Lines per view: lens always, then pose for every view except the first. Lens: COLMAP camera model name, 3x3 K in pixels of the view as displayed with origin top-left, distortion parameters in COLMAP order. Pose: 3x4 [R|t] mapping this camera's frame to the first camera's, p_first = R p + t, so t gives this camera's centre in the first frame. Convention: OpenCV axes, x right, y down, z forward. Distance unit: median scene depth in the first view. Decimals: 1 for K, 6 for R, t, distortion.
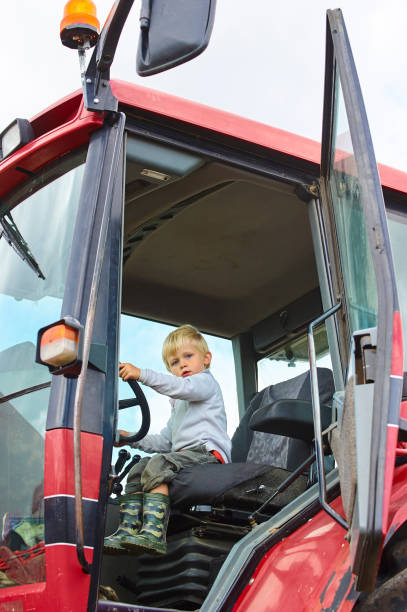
lens RADIAL K [[1291.2, 0, 203.5], [0, 1291.2, 306.0], [0, 0, 1]] dist [-0.328325, -0.145069]
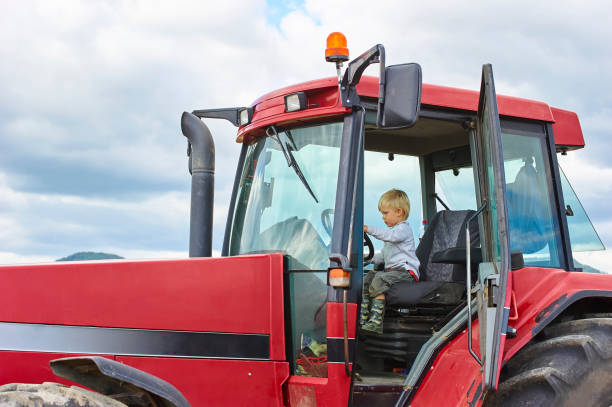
lens RADIAL K [[1291.2, 0, 306.0], [0, 1291.2, 203.5], [0, 0, 1]] dist [-0.328325, -0.145069]
pose [[0.998952, 0.007346, -0.045183, -0.057875], [0.006894, 0.951639, 0.307140, -0.534339], [0.045255, -0.307129, 0.950591, -0.660505]]
